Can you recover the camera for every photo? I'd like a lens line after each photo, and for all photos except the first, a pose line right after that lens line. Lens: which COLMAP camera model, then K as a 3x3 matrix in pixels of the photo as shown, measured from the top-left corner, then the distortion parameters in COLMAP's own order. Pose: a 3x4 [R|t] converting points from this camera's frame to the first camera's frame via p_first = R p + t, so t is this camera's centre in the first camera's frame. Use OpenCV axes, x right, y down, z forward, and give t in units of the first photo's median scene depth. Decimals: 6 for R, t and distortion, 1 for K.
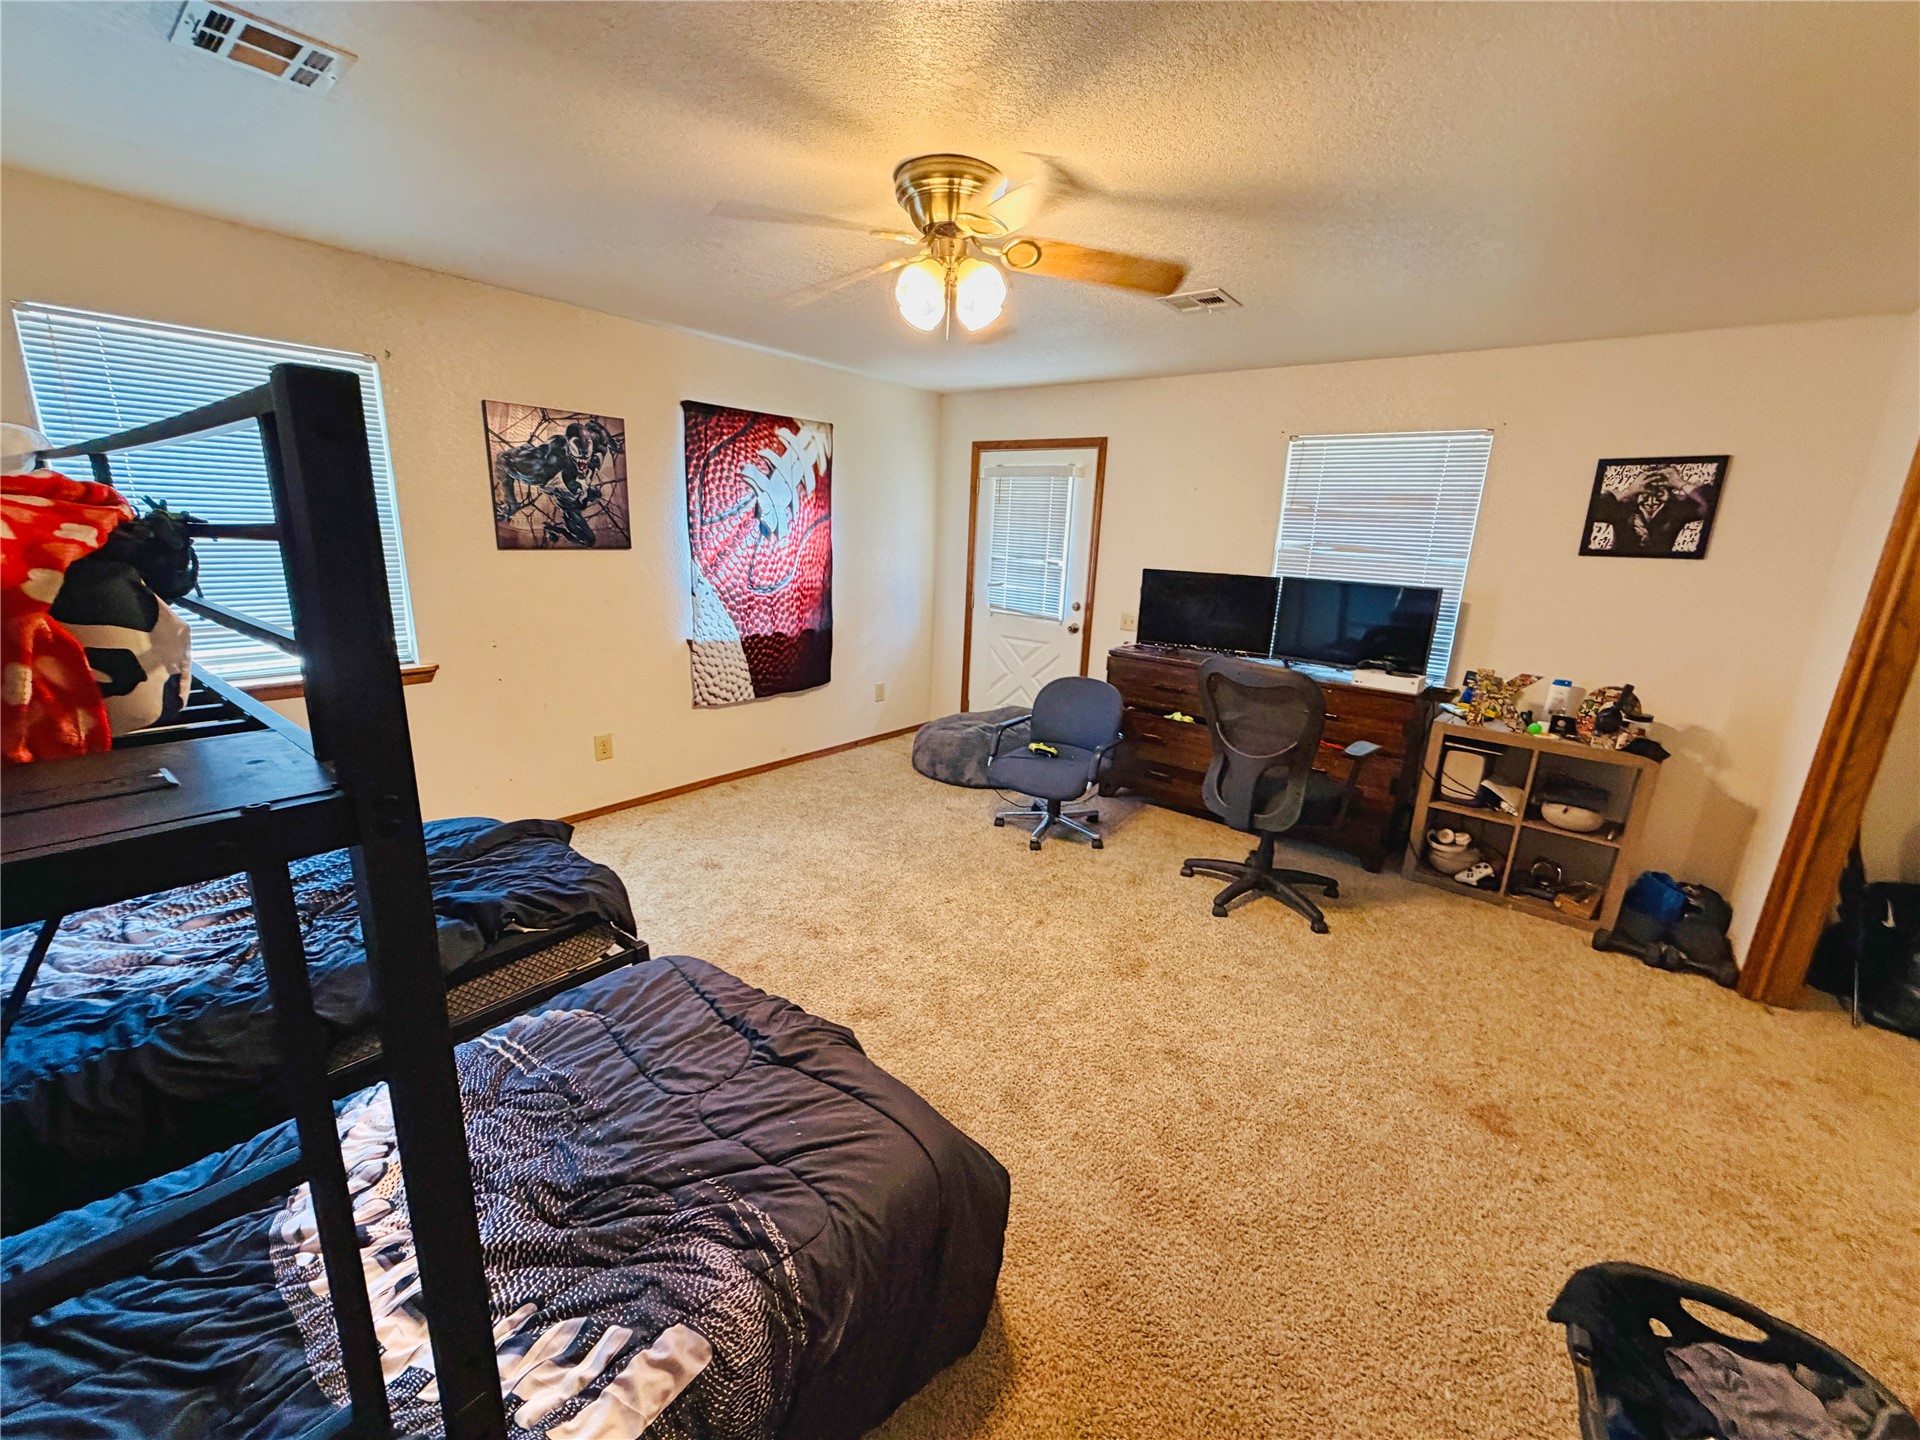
lens RADIAL K [[766.8, 0, 952.6], [0, 766.8, 721.9], [0, 0, 1]] dist [0.020085, 0.000230]
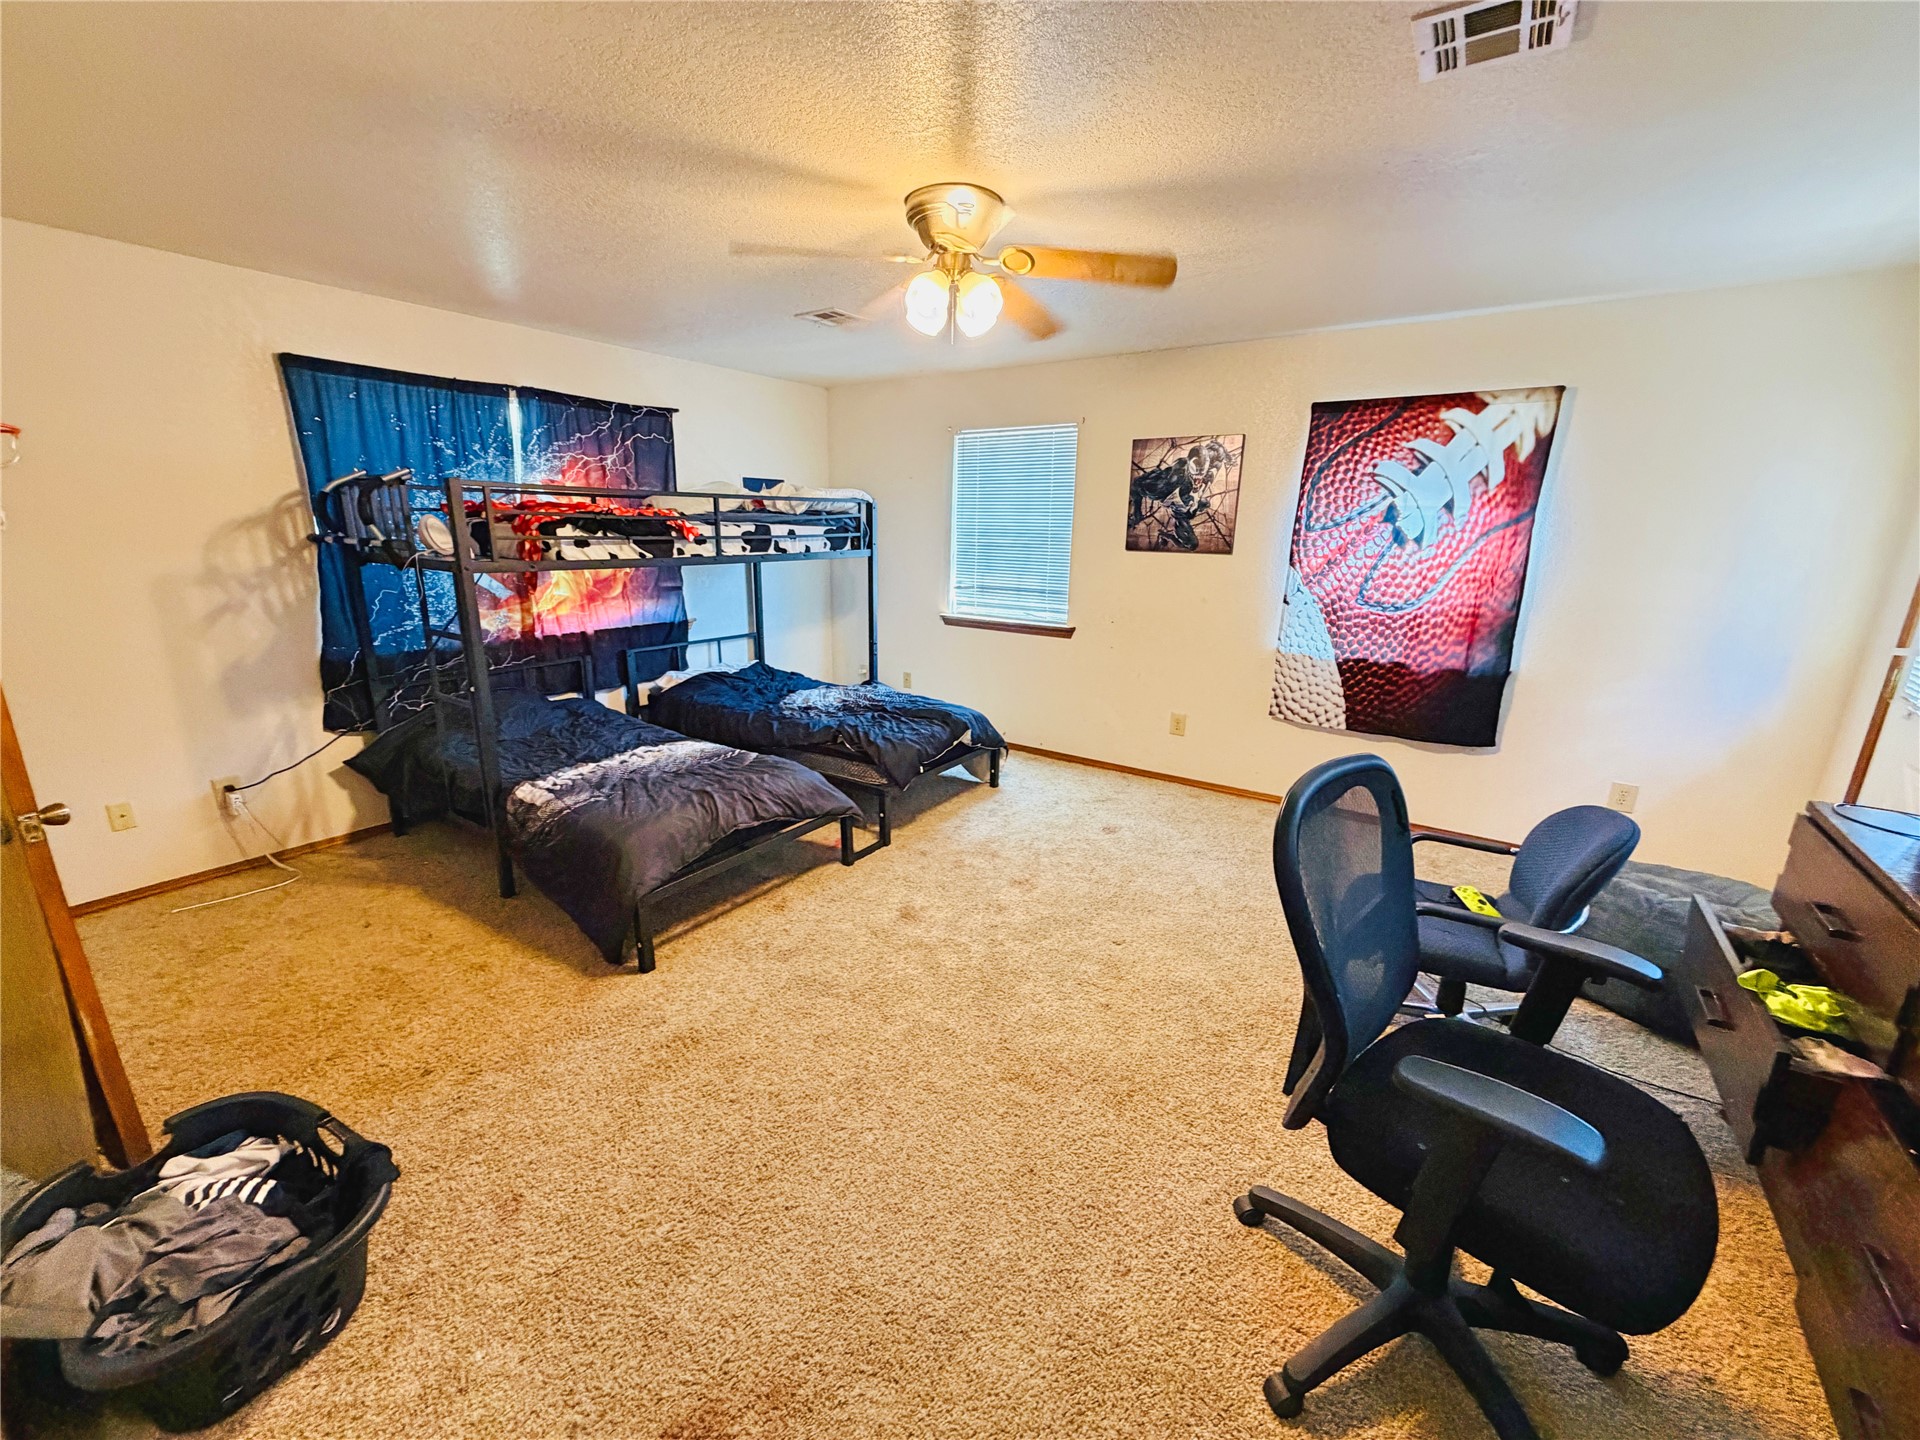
lens RADIAL K [[766.8, 0, 953.7], [0, 766.8, 720.9], [0, 0, 1]] dist [0.020085, 0.000230]
pose [[0.082960, 0.220491, -0.971855, 0.593280], [-0.264930, 0.945003, 0.191784, -0.097019], [0.960692, 0.241563, 0.136812, 0.484663]]
